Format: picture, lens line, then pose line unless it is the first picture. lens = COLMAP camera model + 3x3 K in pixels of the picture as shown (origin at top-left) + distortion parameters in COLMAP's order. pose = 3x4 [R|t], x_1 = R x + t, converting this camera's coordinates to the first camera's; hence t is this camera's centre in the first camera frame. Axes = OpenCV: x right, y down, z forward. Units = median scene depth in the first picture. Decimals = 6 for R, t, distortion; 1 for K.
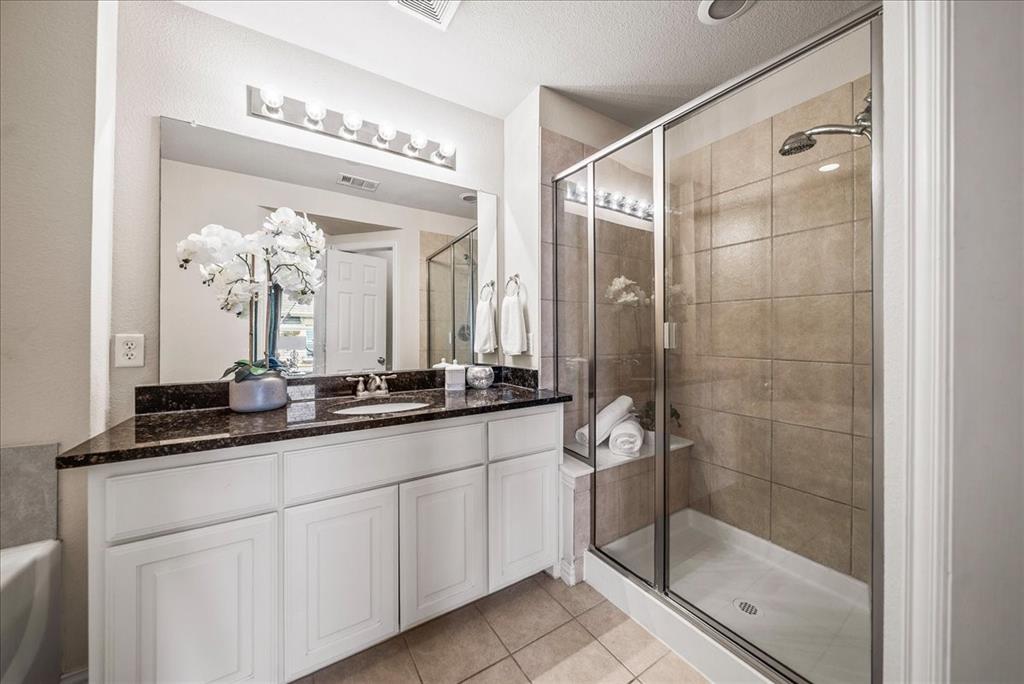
lens RADIAL K [[358.3, 0, 510.9], [0, 358.3, 335.3], [0, 0, 1]] dist [-0.008037, 0.000642]
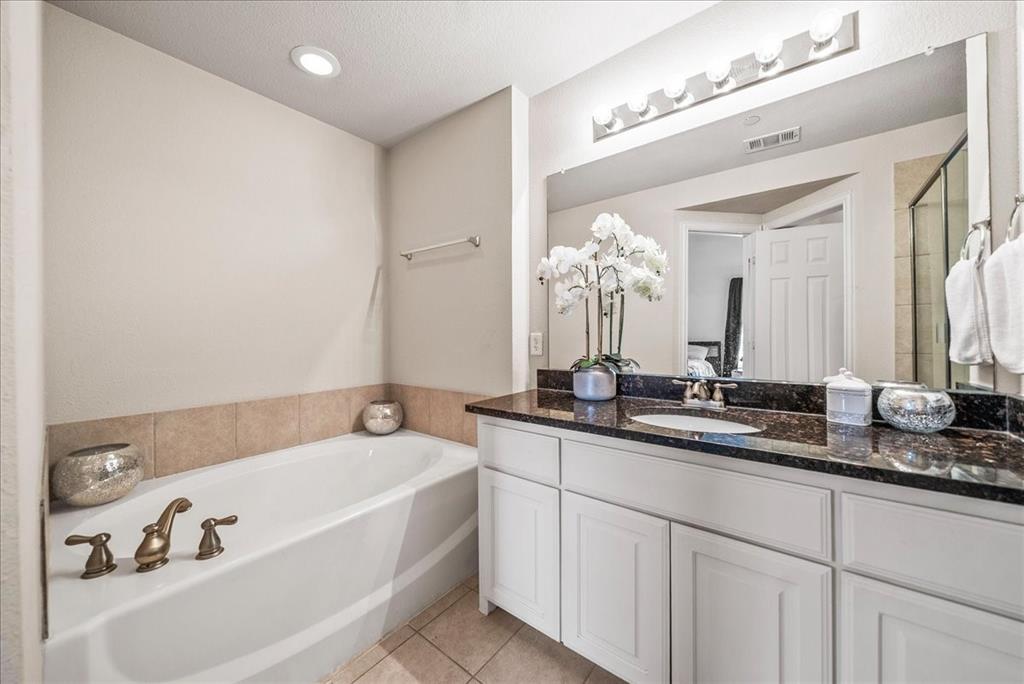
lens RADIAL K [[358.3, 0, 505.1], [0, 358.3, 335.1], [0, 0, 1]] dist [-0.008037, 0.000642]
pose [[0.336811, -0.000955, -0.941572, 0.228041], [0.013464, 0.999902, 0.003802, -0.002176], [0.941476, -0.013958, 0.336791, 0.296135]]
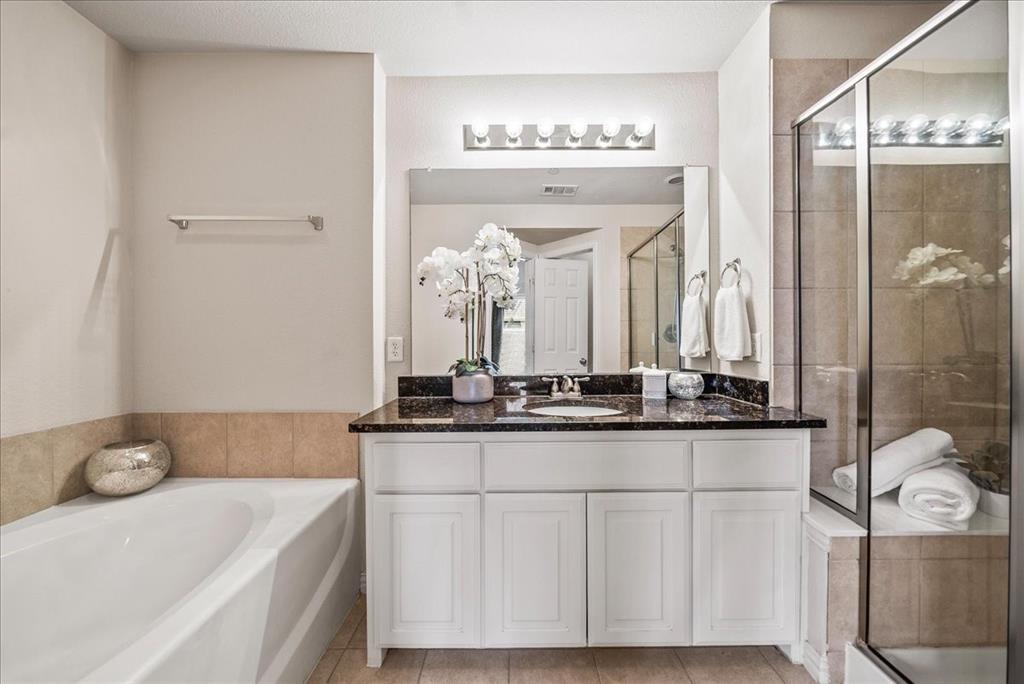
lens RADIAL K [[358.3, 0, 509.4], [0, 358.3, 341.4], [0, 0, 1]] dist [-0.008037, 0.000642]
pose [[0.844064, 0.000699, -0.536243, 0.018732], [0.006783, 0.999905, 0.011980, -0.000811], [0.536200, -0.013749, 0.843979, 0.066303]]
